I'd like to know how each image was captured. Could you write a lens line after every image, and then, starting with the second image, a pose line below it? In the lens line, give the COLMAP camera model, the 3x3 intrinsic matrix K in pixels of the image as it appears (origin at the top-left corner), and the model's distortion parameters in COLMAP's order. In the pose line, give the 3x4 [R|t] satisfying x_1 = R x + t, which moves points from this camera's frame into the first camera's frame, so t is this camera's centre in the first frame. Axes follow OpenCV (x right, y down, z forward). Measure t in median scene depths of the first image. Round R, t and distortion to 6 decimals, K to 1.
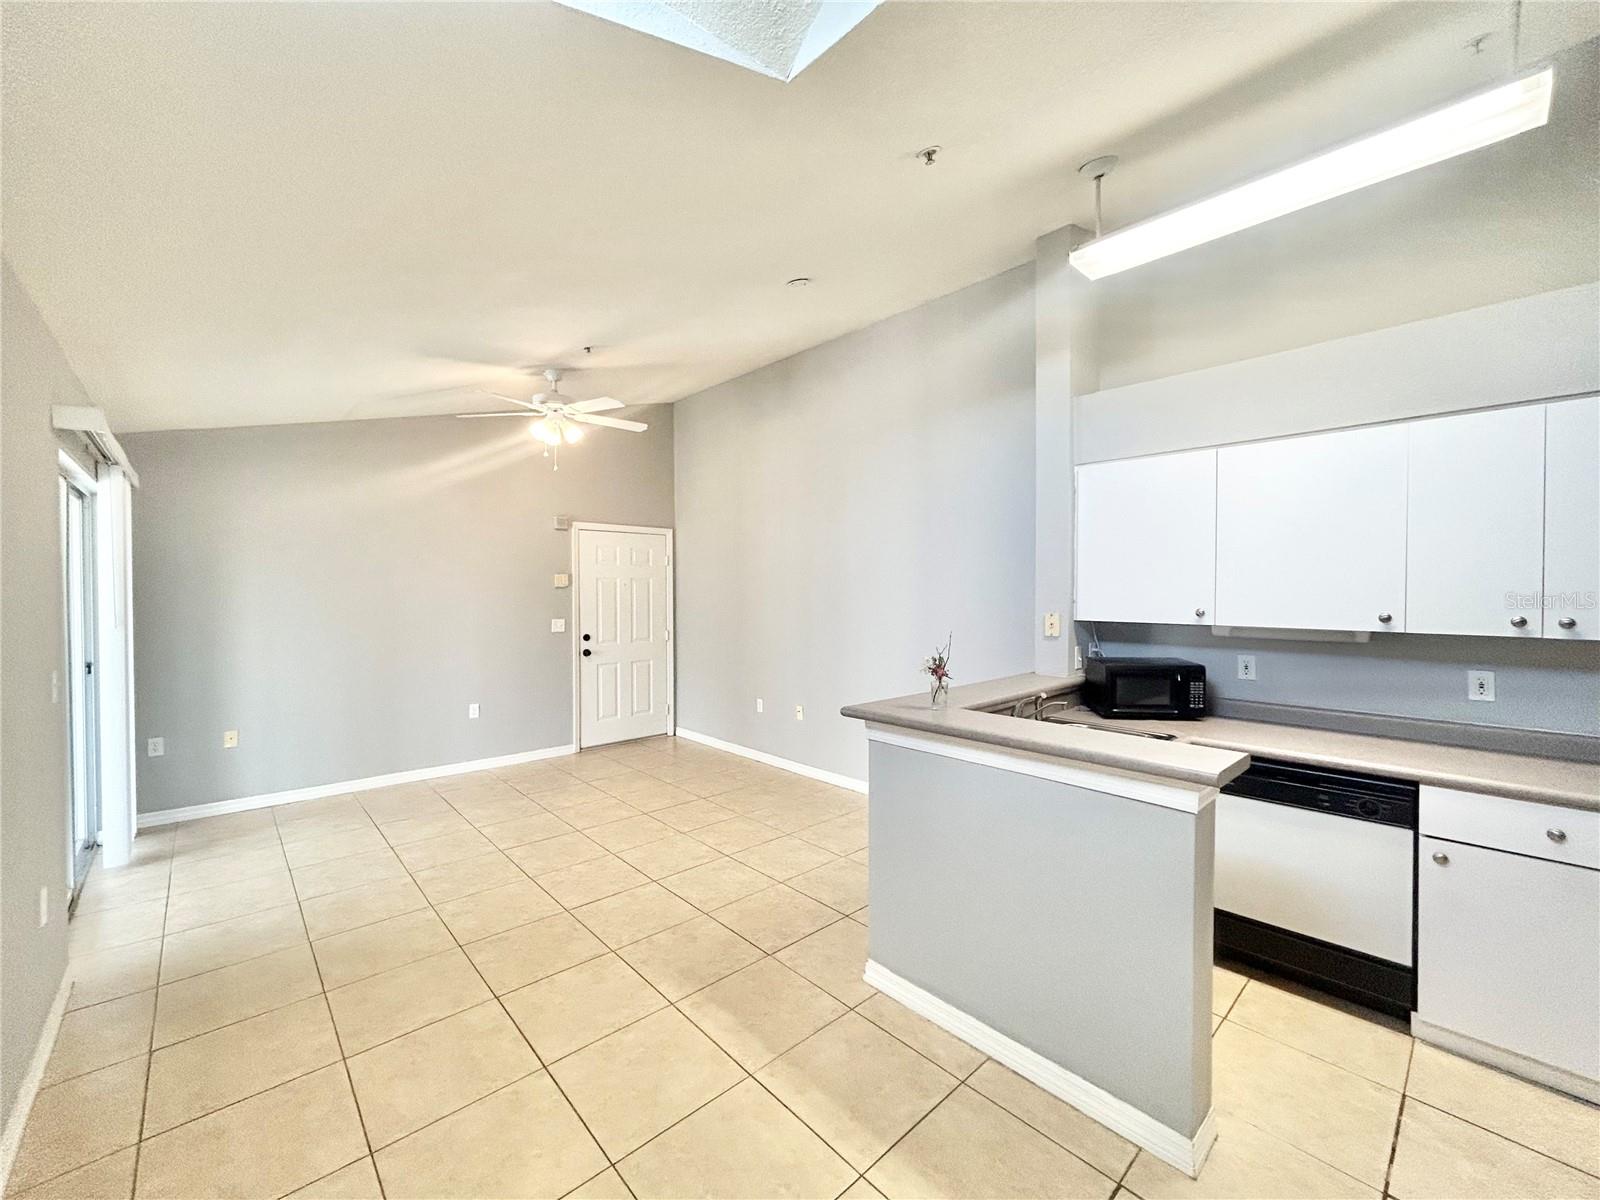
lens RADIAL K [[644.6, 0, 799.3], [0, 644.6, 597.2], [0, 0, 1]] dist [-0.003107, -0.000469]
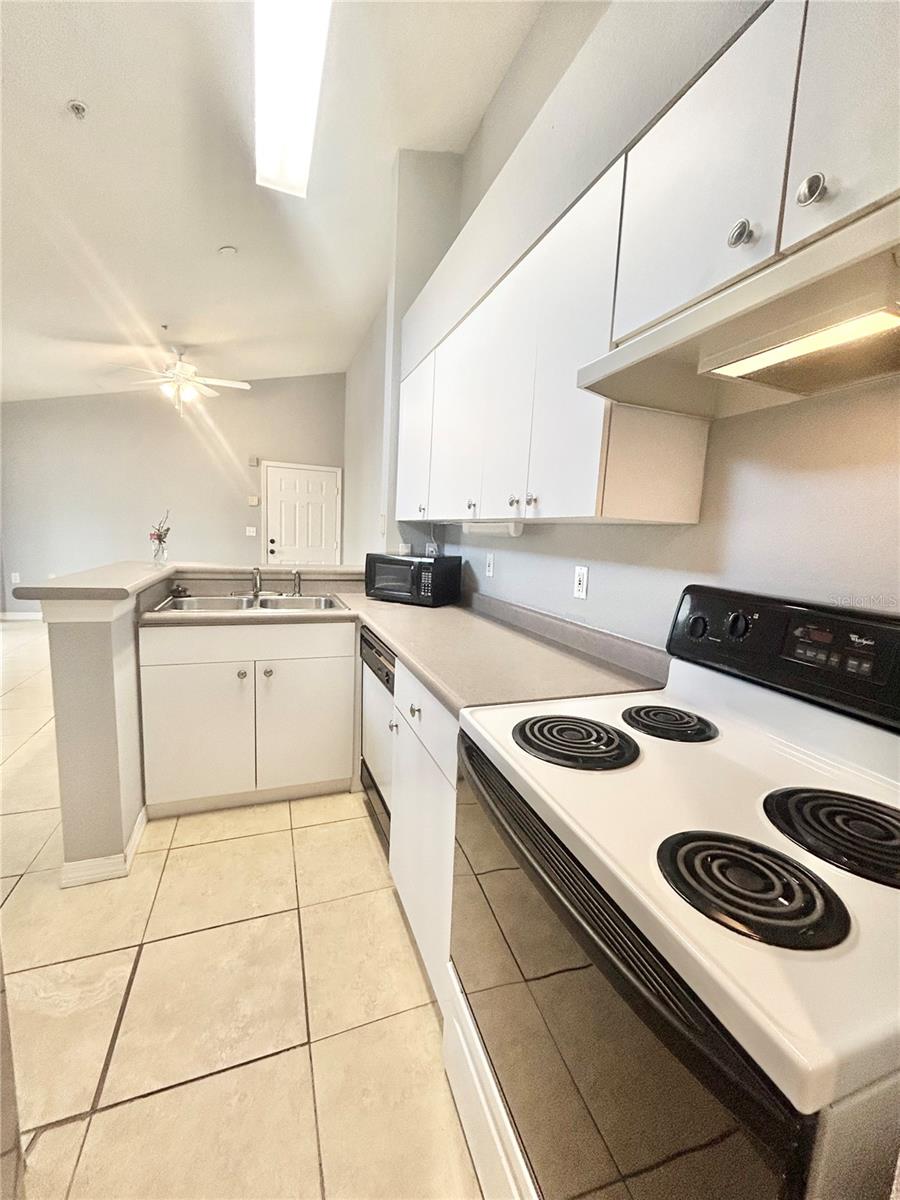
lens RADIAL K [[483.5, 0, 452.9], [0, 483.5, 600.6], [0, 0, 1]] dist [-0.003107, -0.000469]
pose [[0.925725, 0.096205, -0.365758, 0.482418], [-0.053494, 0.990690, 0.125187, 0.036980], [0.374396, -0.096323, 0.922252, 0.120039]]
